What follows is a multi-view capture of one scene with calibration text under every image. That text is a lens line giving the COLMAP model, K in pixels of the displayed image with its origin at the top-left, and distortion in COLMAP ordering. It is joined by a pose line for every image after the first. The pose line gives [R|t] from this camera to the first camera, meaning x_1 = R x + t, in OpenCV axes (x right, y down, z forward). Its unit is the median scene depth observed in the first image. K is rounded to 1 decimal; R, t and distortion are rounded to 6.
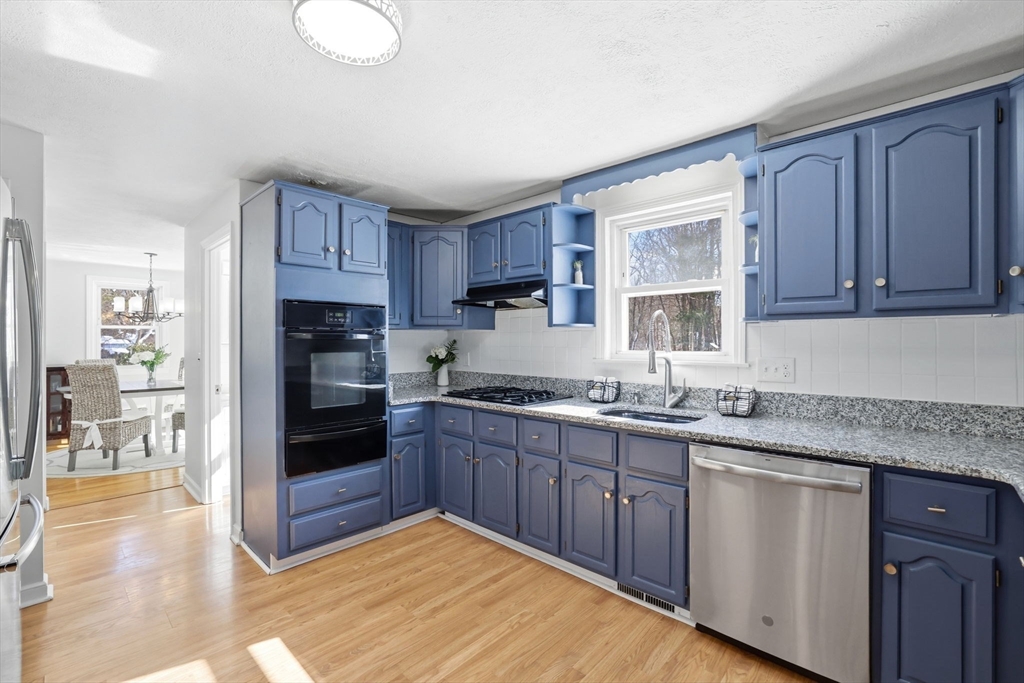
lens RADIAL K [[453.1, 0, 517.1], [0, 453.1, 338.9], [0, 0, 1]] dist [-0.049049, 0.017697]
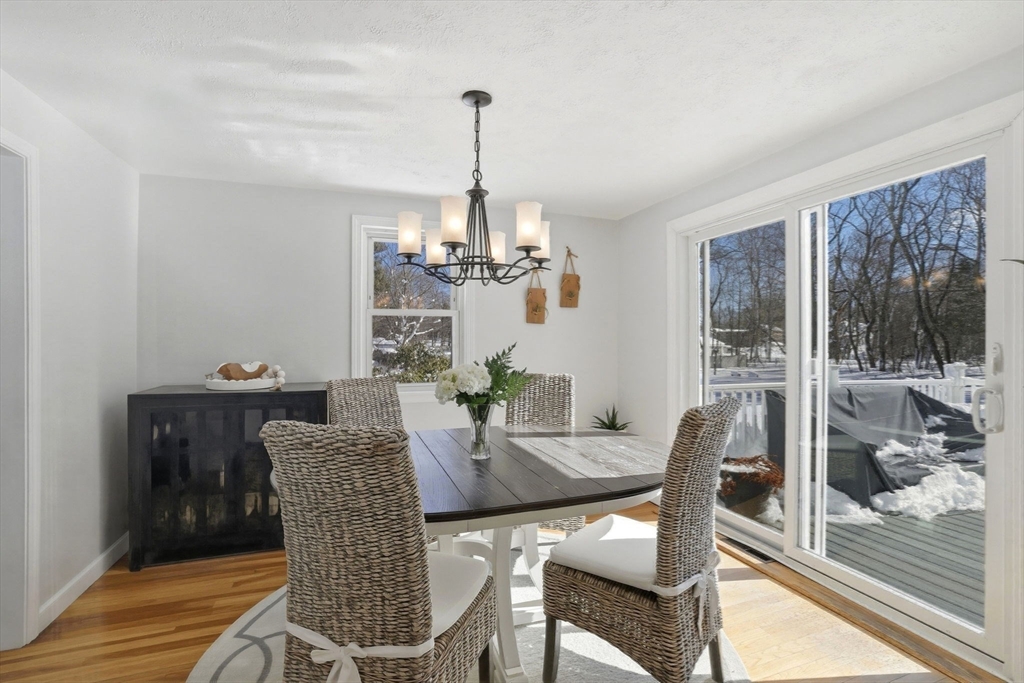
lens RADIAL K [[453.1, 0, 517.1], [0, 453.1, 338.9], [0, 0, 1]] dist [-0.049049, 0.017697]
pose [[0.897808, -0.000711, -0.440387, -0.647963], [-0.001078, 0.999992, -0.003811, 0.008159], [0.440386, 0.003896, 0.897800, 0.692338]]
